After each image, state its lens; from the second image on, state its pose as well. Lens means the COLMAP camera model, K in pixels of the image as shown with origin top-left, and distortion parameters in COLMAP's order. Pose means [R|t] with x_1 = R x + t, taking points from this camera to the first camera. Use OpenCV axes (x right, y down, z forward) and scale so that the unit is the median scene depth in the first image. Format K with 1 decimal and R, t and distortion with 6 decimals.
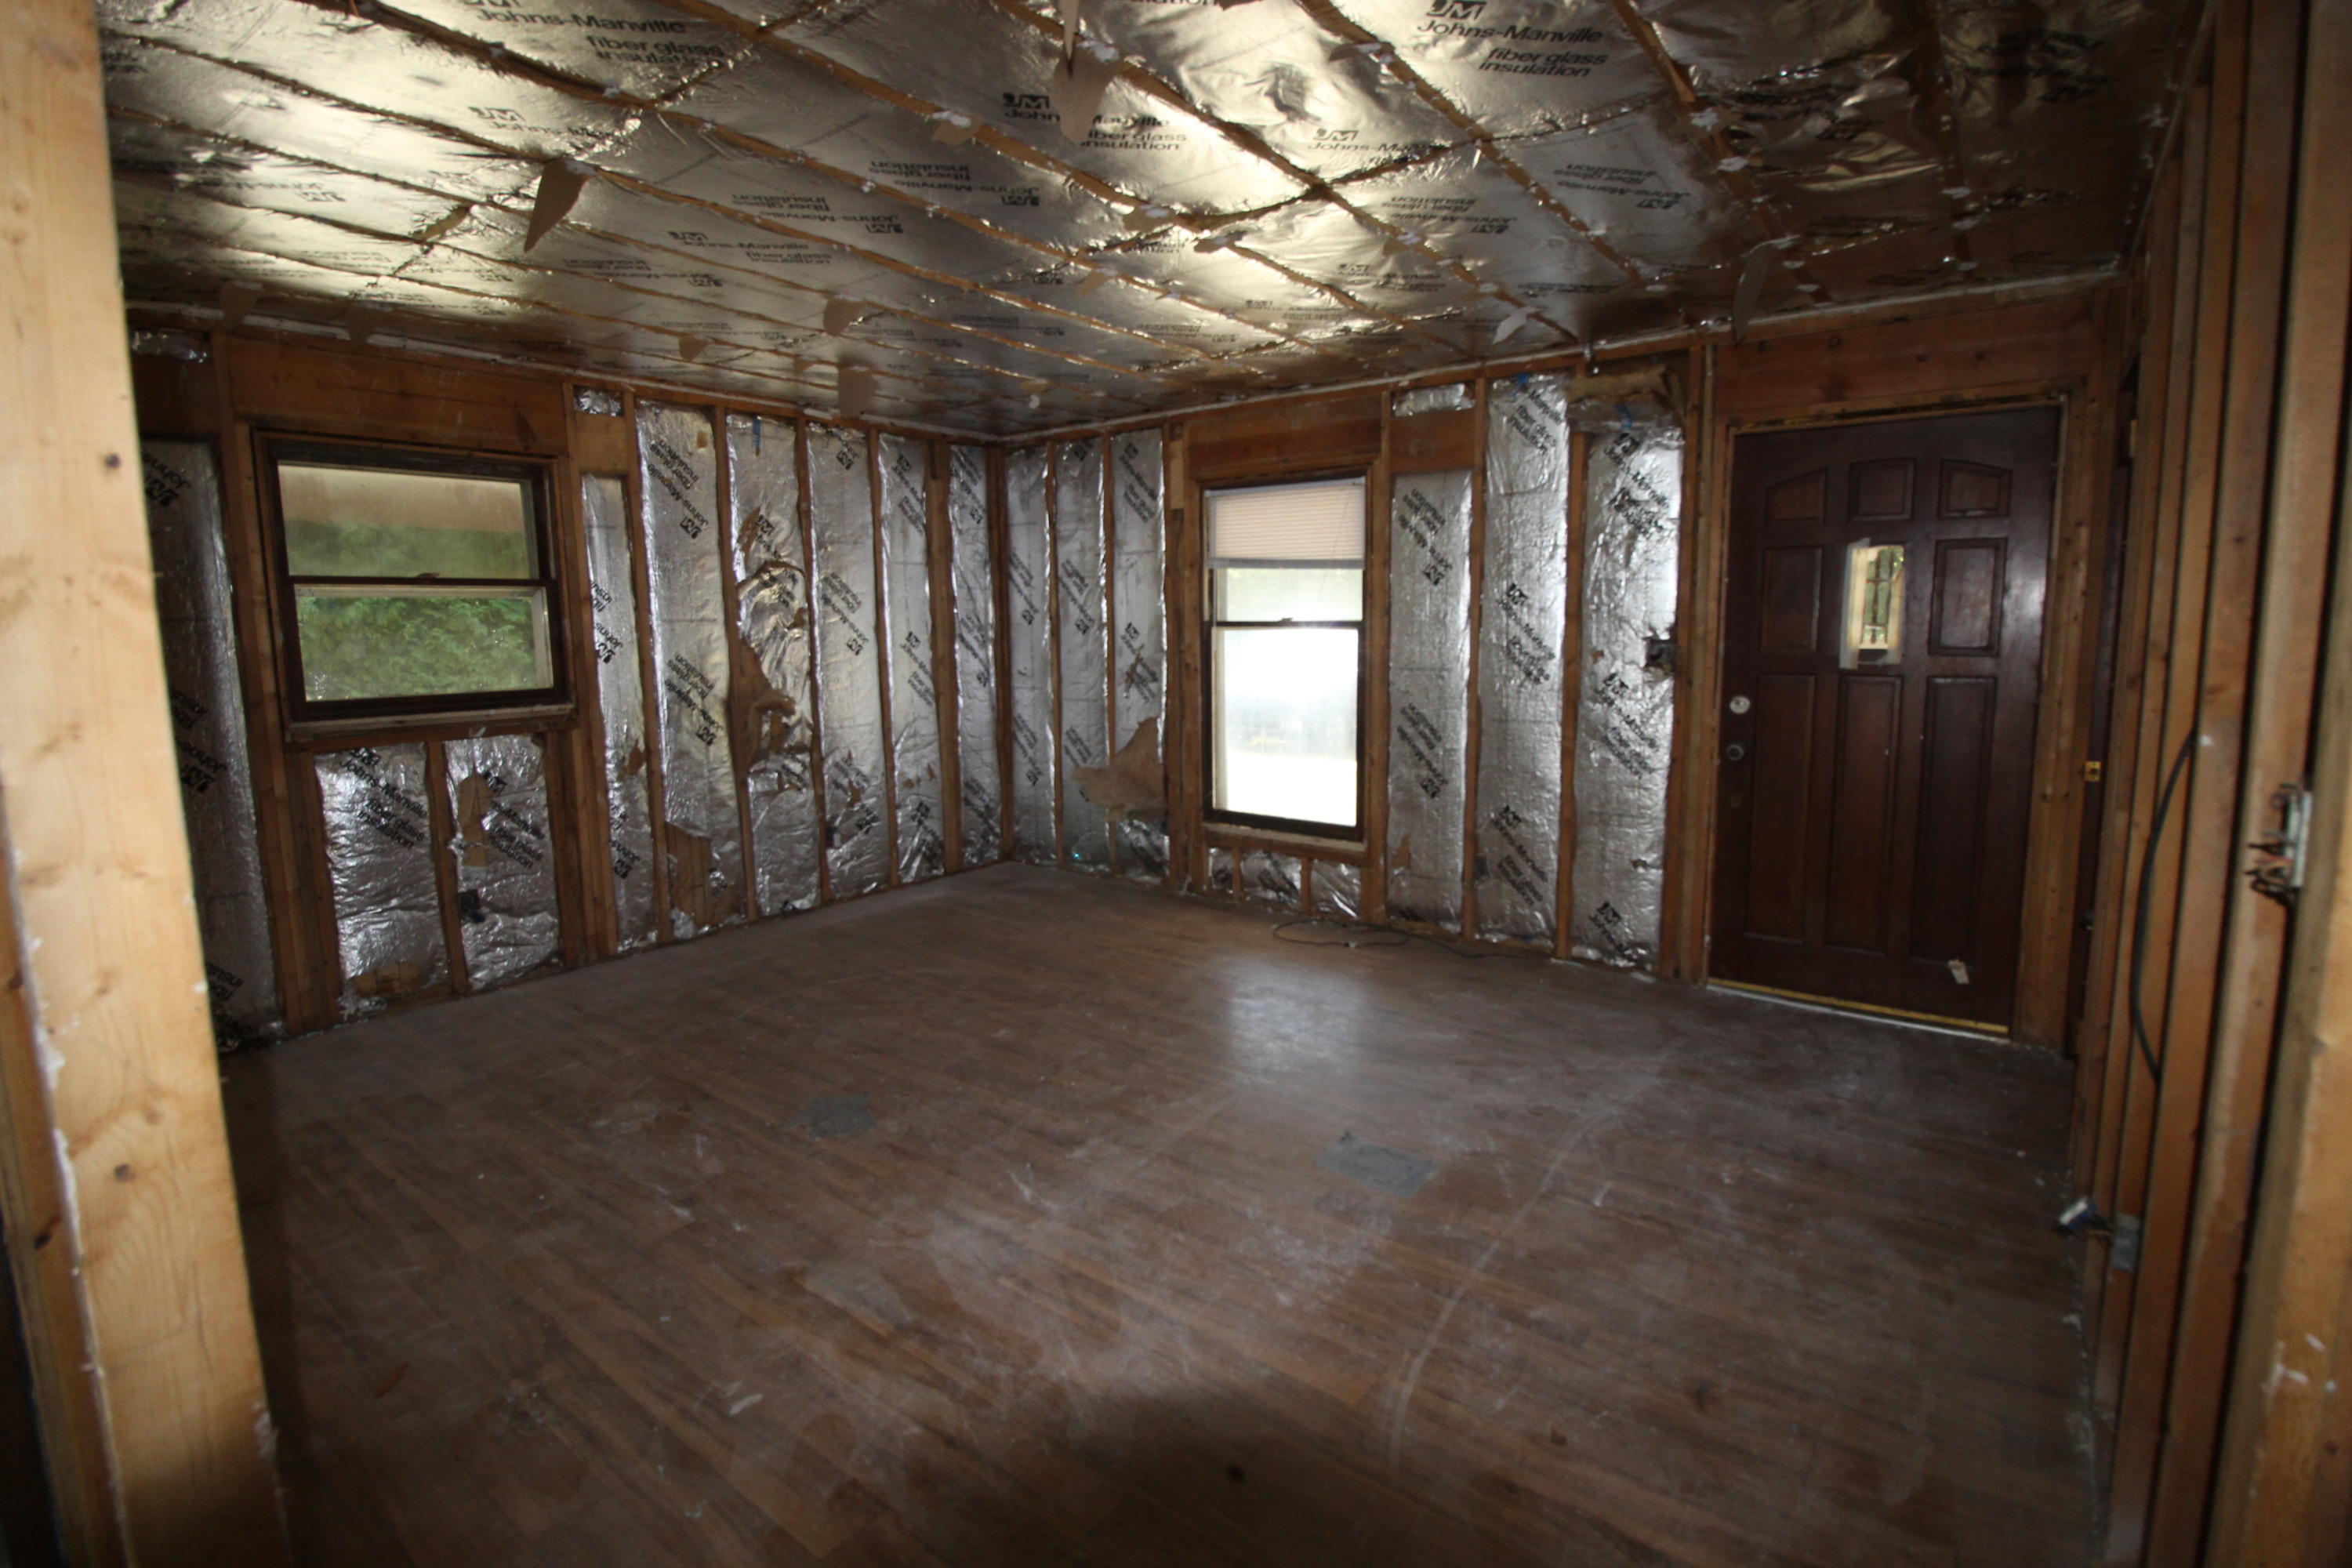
lens RADIAL K [[1088.6, 0, 1196.9], [0, 1088.6, 748.6], [0, 0, 1]] dist [-0.000467, -0.013465]
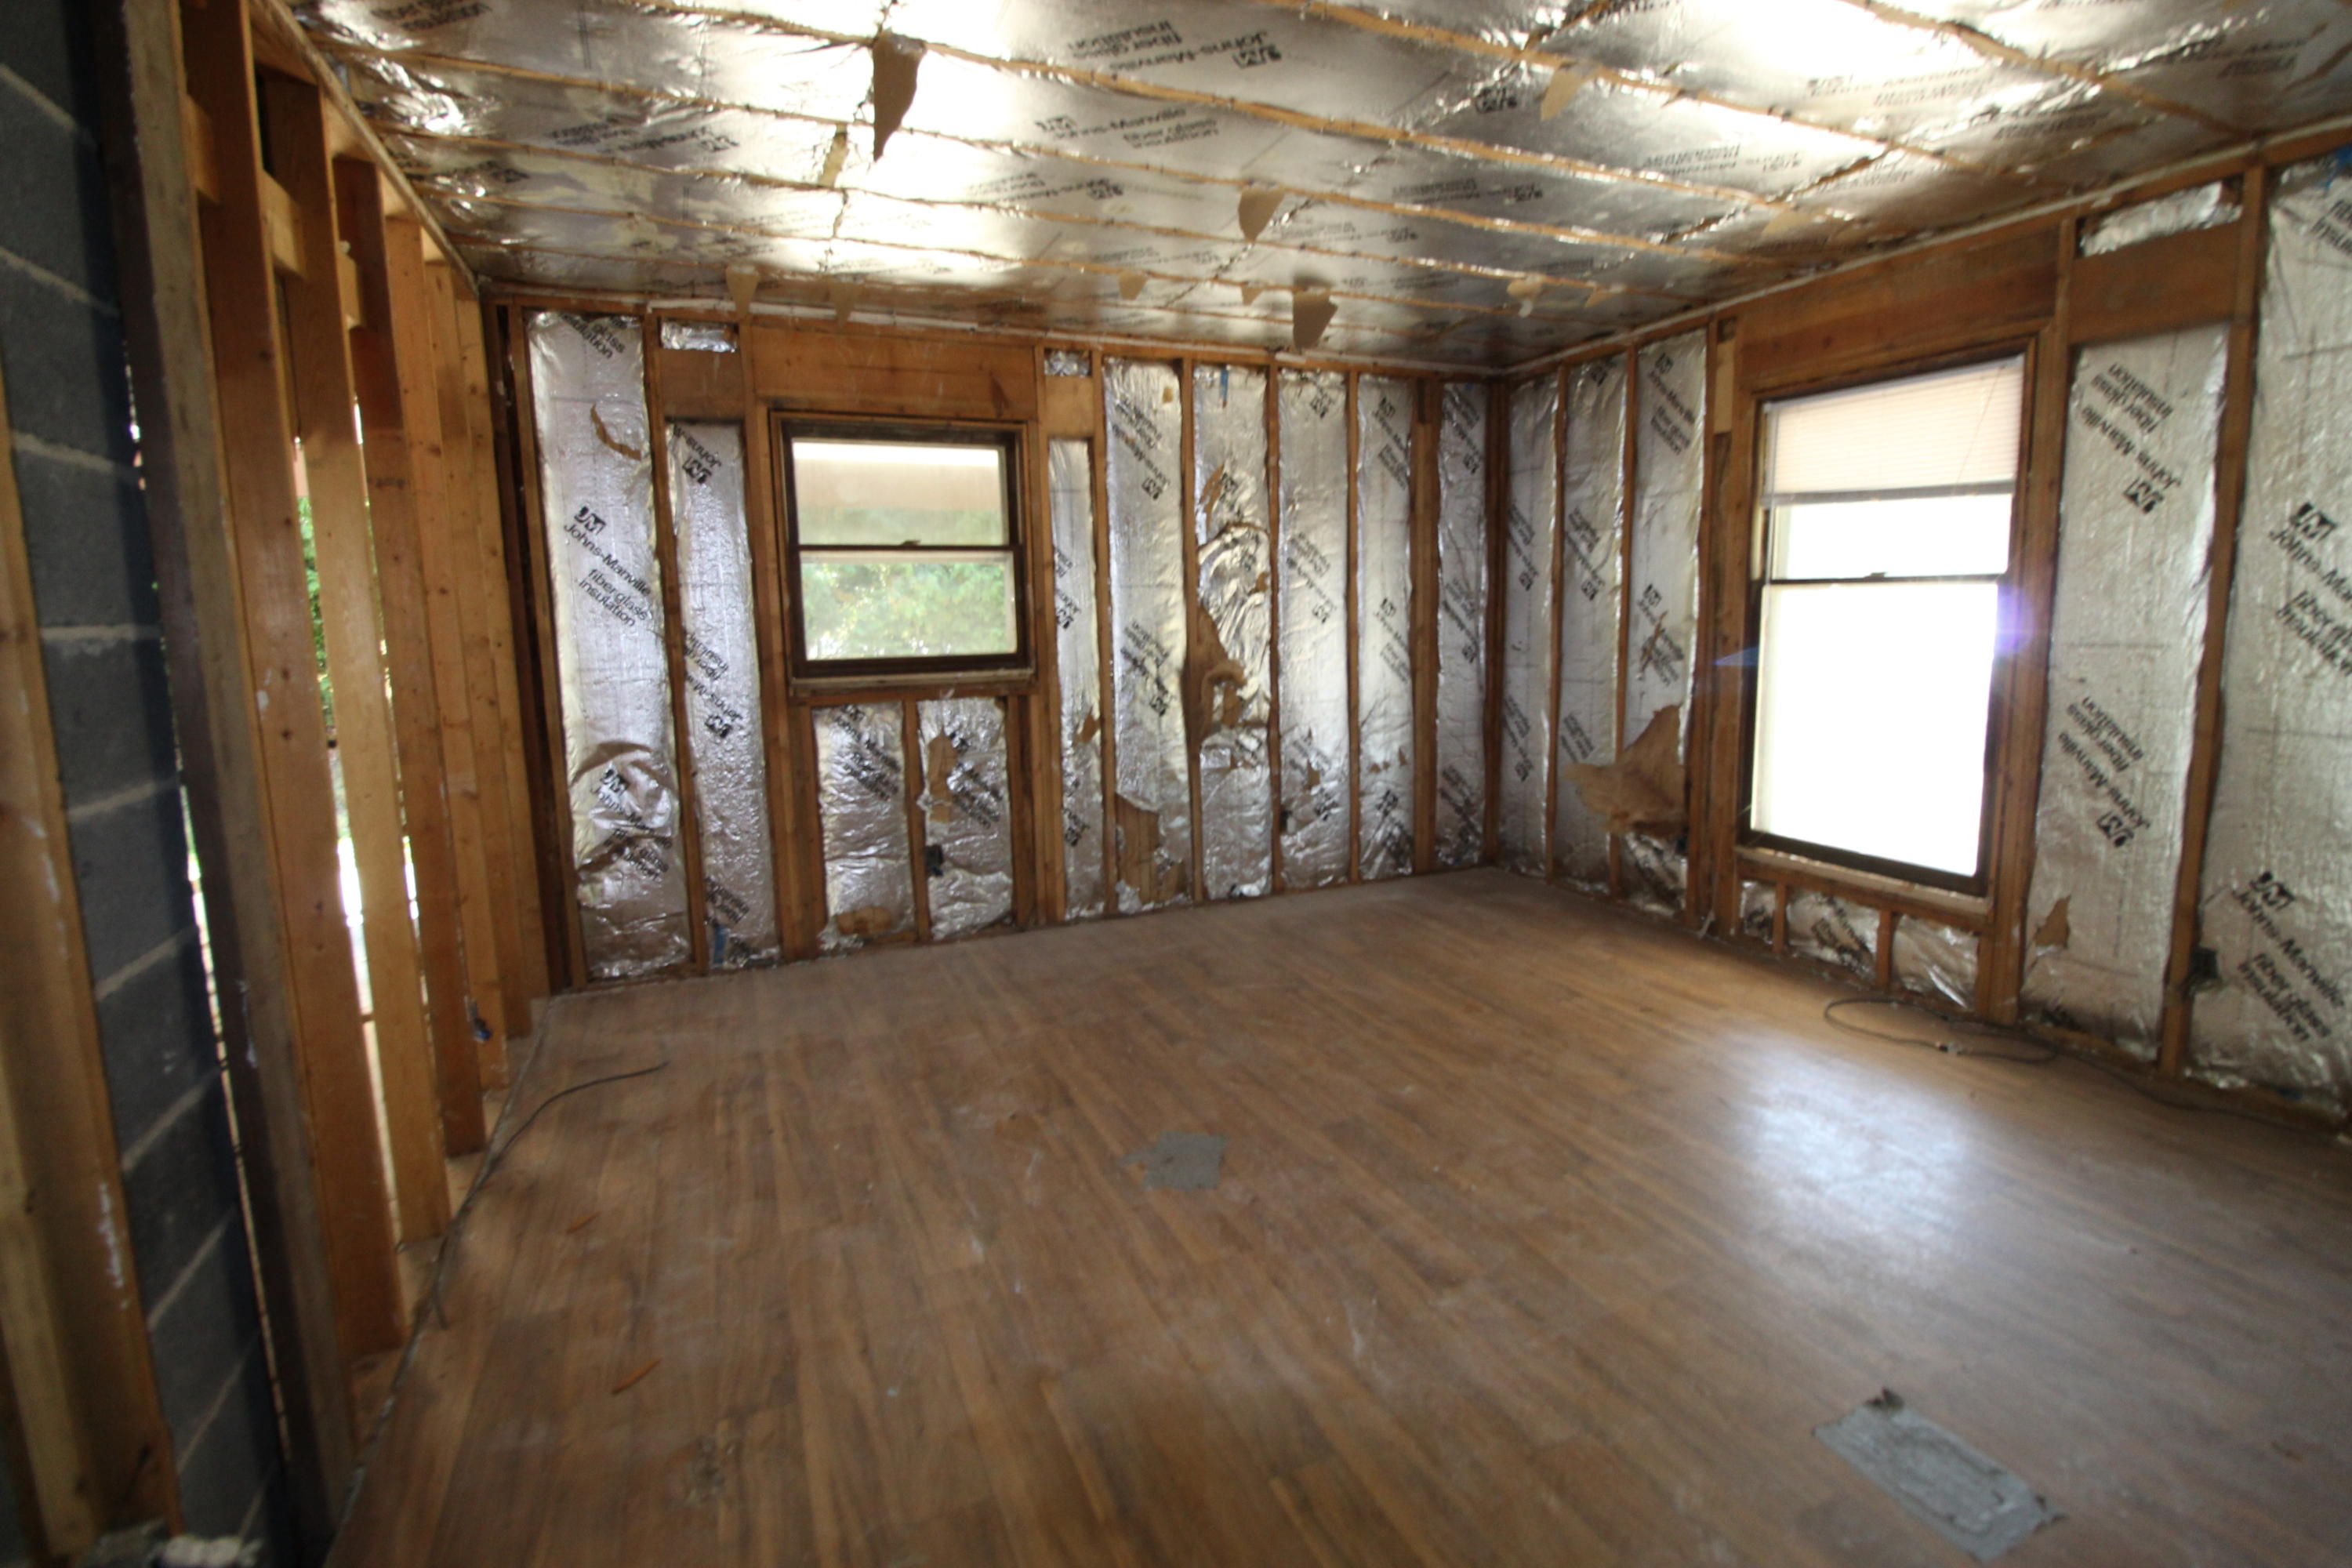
lens RADIAL K [[1088.6, 0, 1196.9], [0, 1088.6, 748.6], [0, 0, 1]] dist [-0.000467, -0.013465]
pose [[0.874735, 0.057155, -0.481219, 0.043827], [-0.048931, 0.998362, 0.029633, -0.004546], [0.482125, -0.002374, 0.876099, 0.176446]]
